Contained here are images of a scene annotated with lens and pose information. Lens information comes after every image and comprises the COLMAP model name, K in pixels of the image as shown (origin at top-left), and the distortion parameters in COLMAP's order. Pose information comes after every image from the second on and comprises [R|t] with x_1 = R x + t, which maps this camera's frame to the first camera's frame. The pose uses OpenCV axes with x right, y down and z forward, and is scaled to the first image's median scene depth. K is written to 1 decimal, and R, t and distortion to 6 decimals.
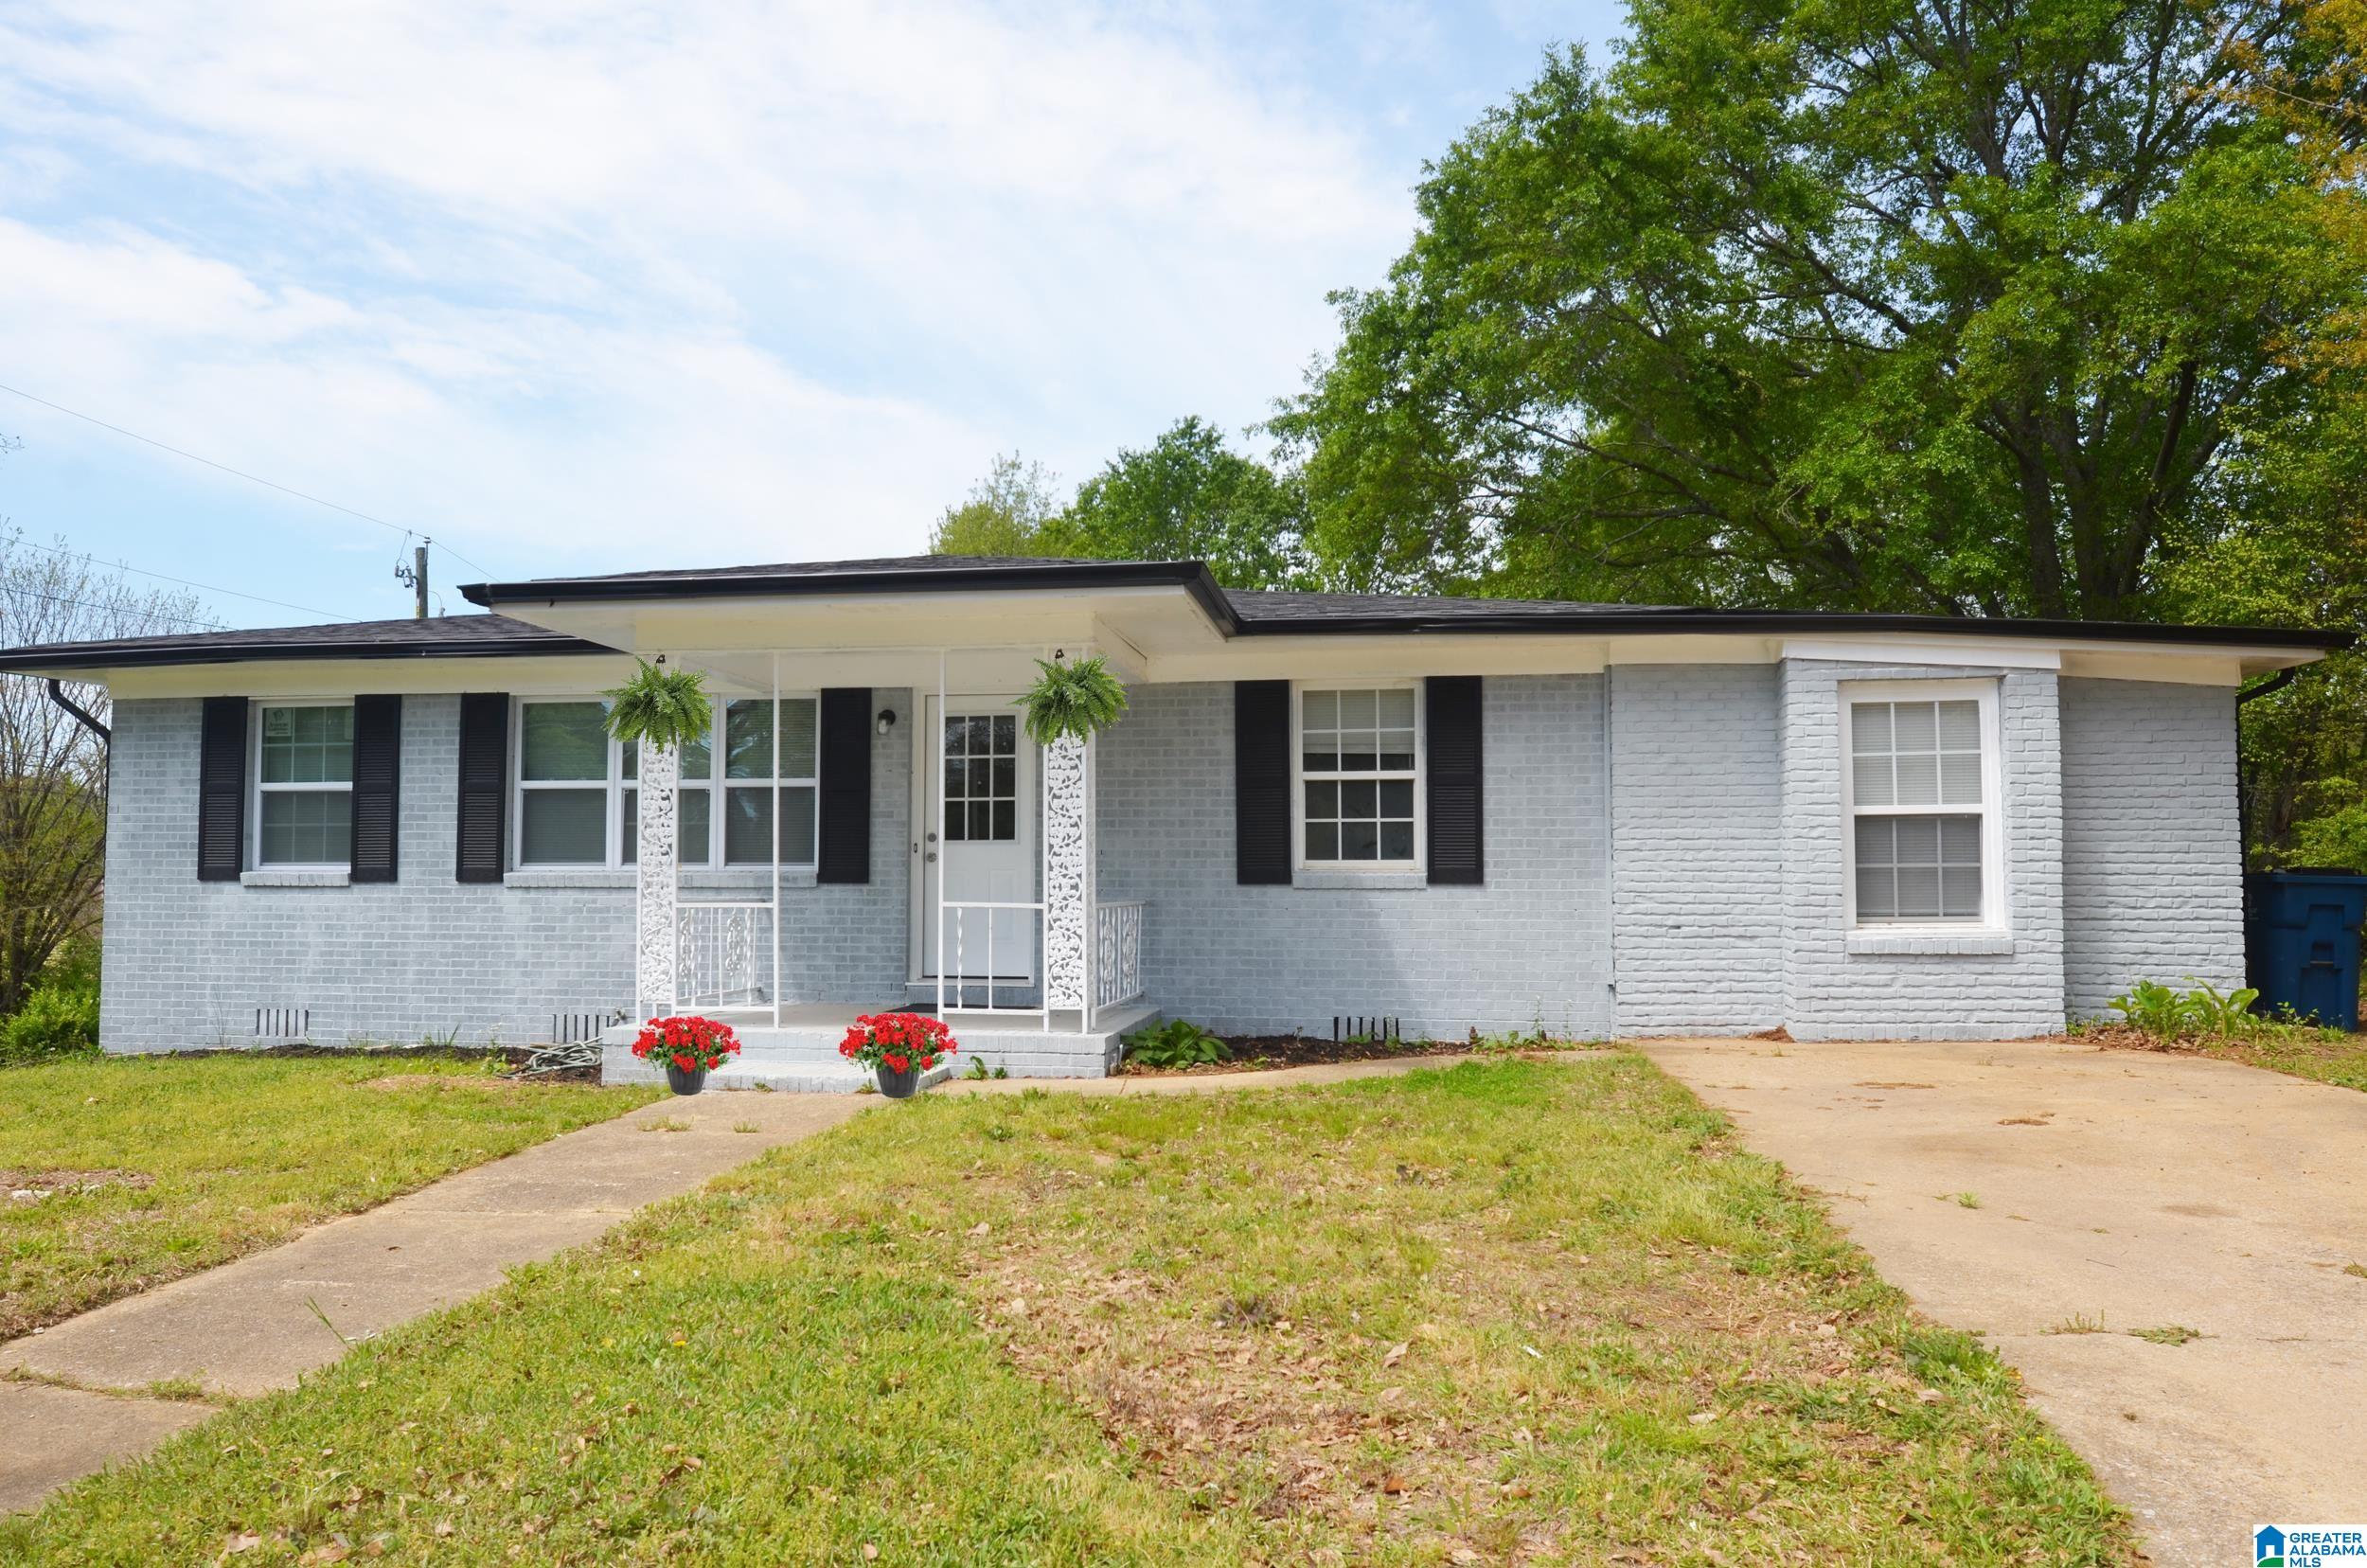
lens RADIAL K [[1670.1, 0, 1169.0], [0, 1670.1, 786.6], [0, 0, 1]] dist [0.013030, -0.052647]
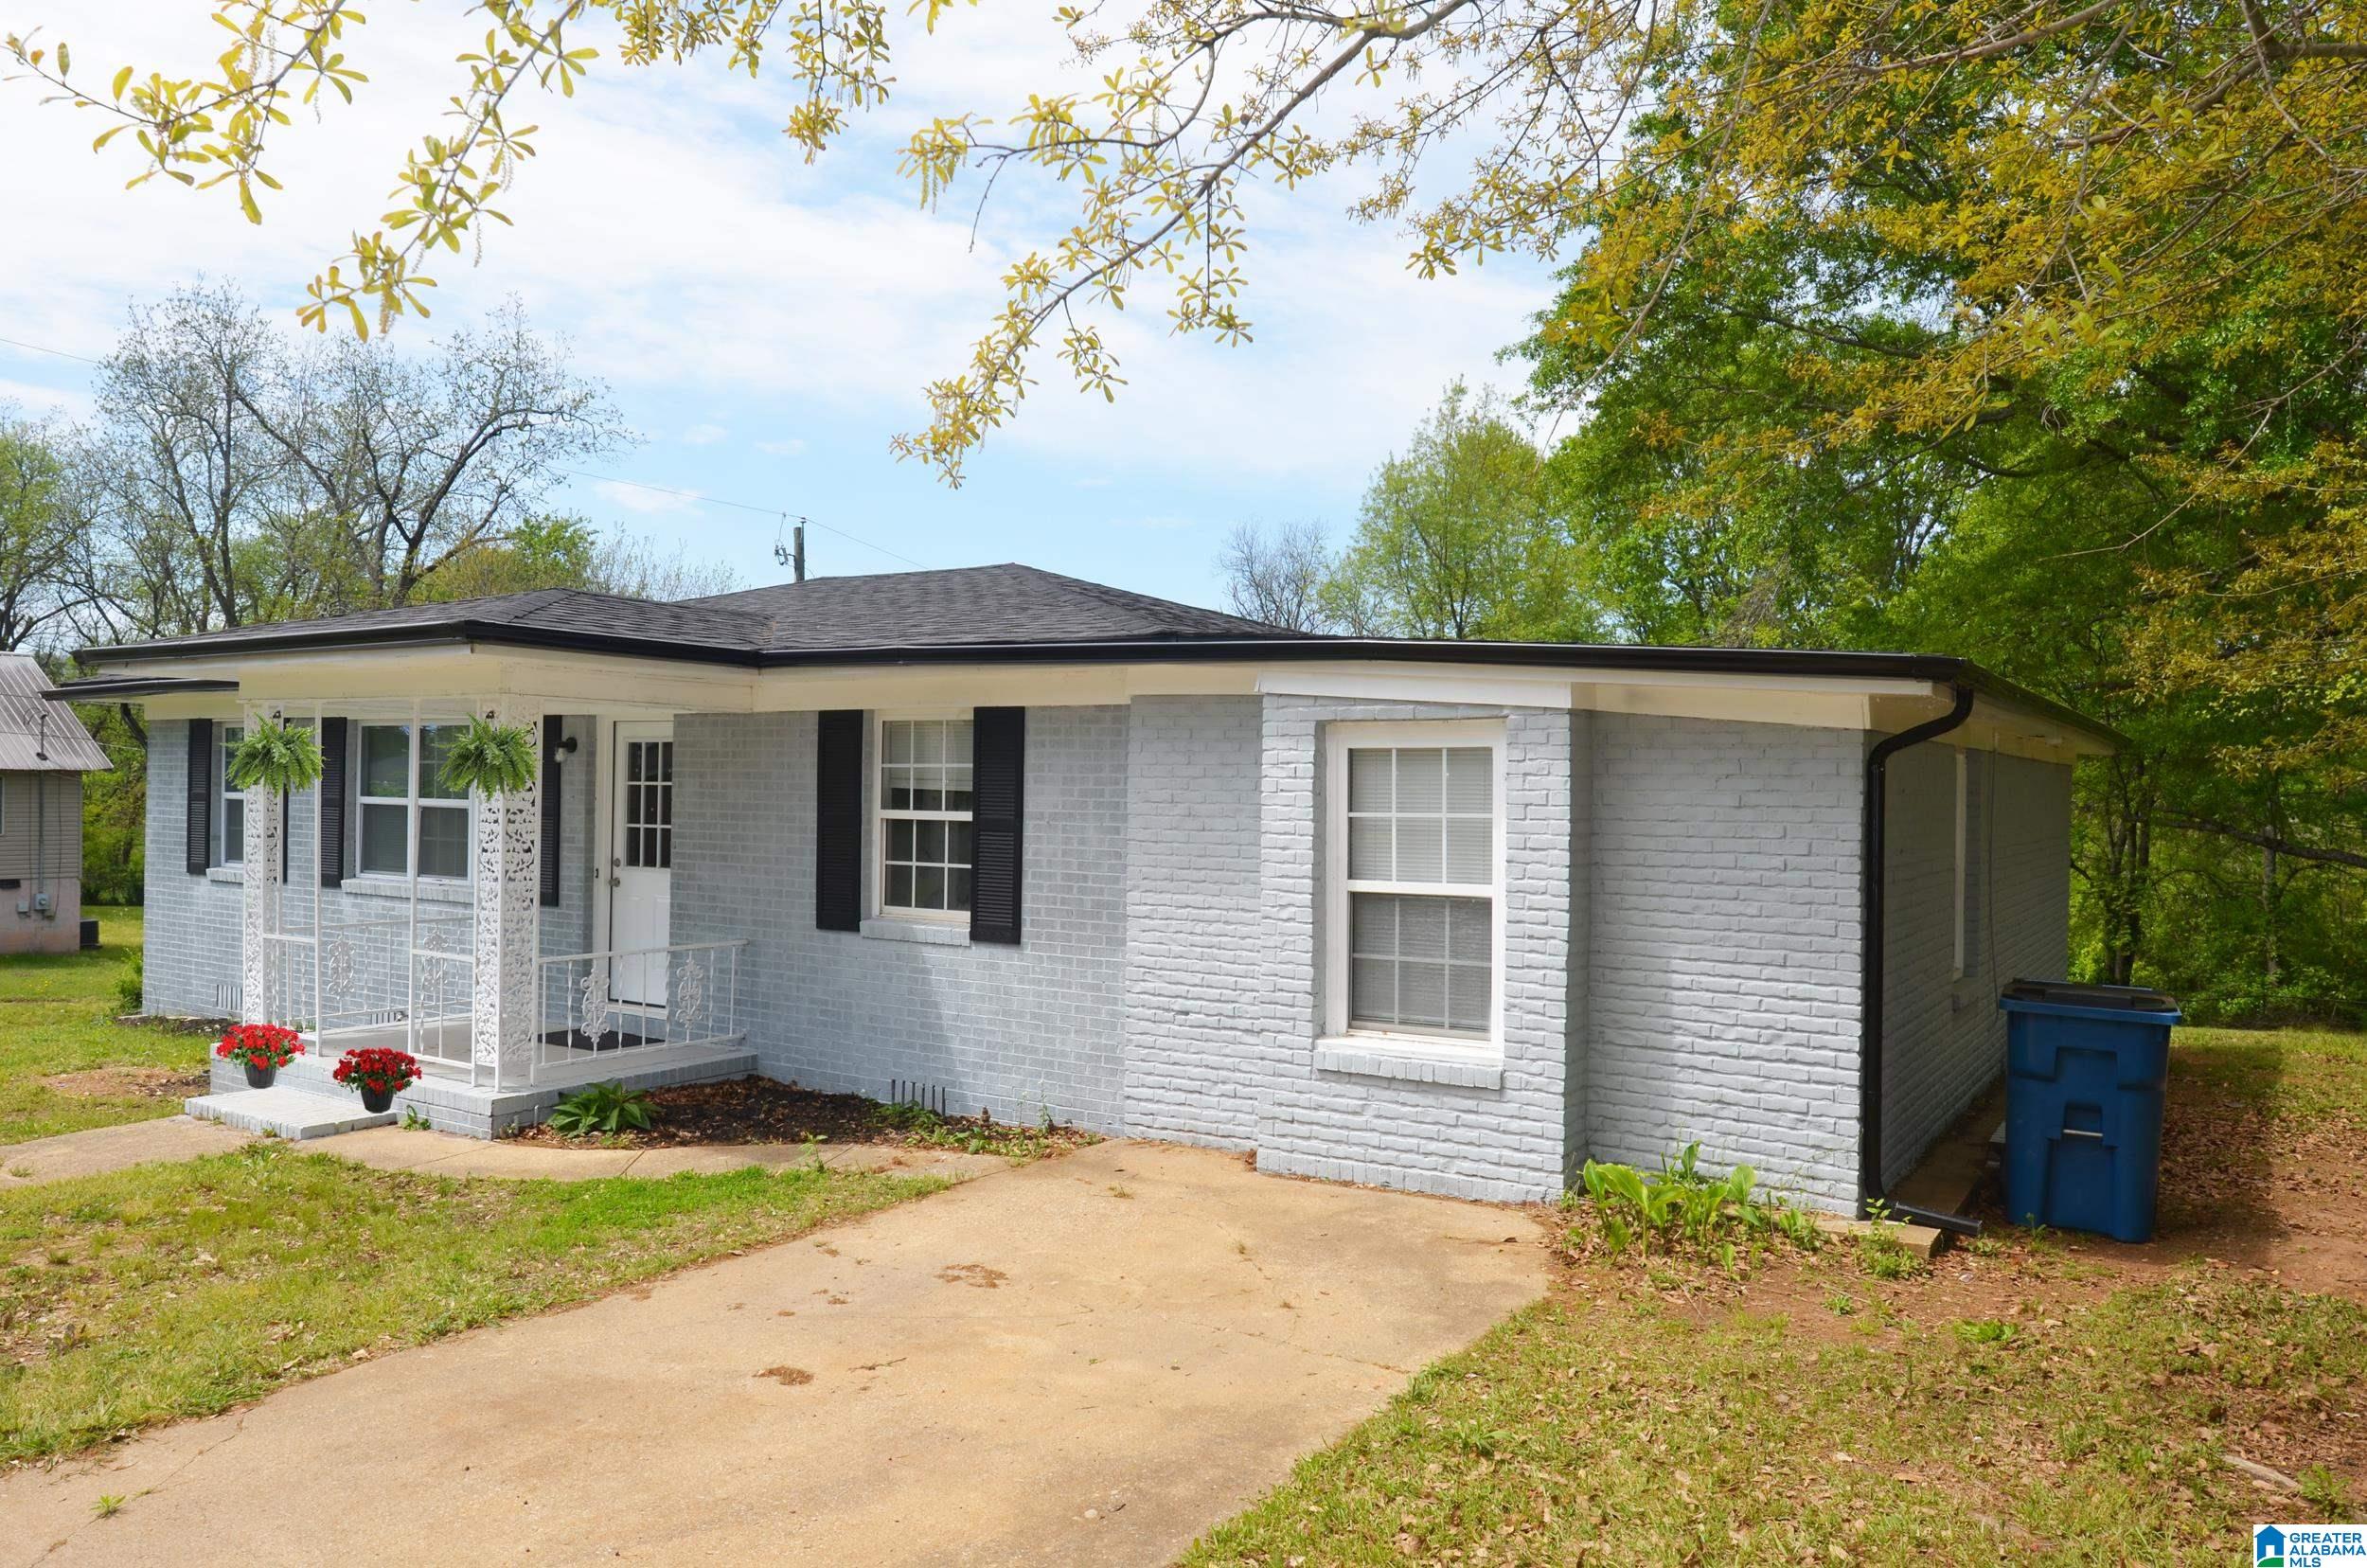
lens RADIAL K [[1670.1, 0, 1169.0], [0, 1670.1, 786.6], [0, 0, 1]] dist [0.013030, -0.052647]
pose [[0.910155, 0.014120, -0.414026, 0.661881], [0.007120, 0.998738, 0.049714, -0.072225], [0.414206, -0.048195, 0.908906, 0.255359]]
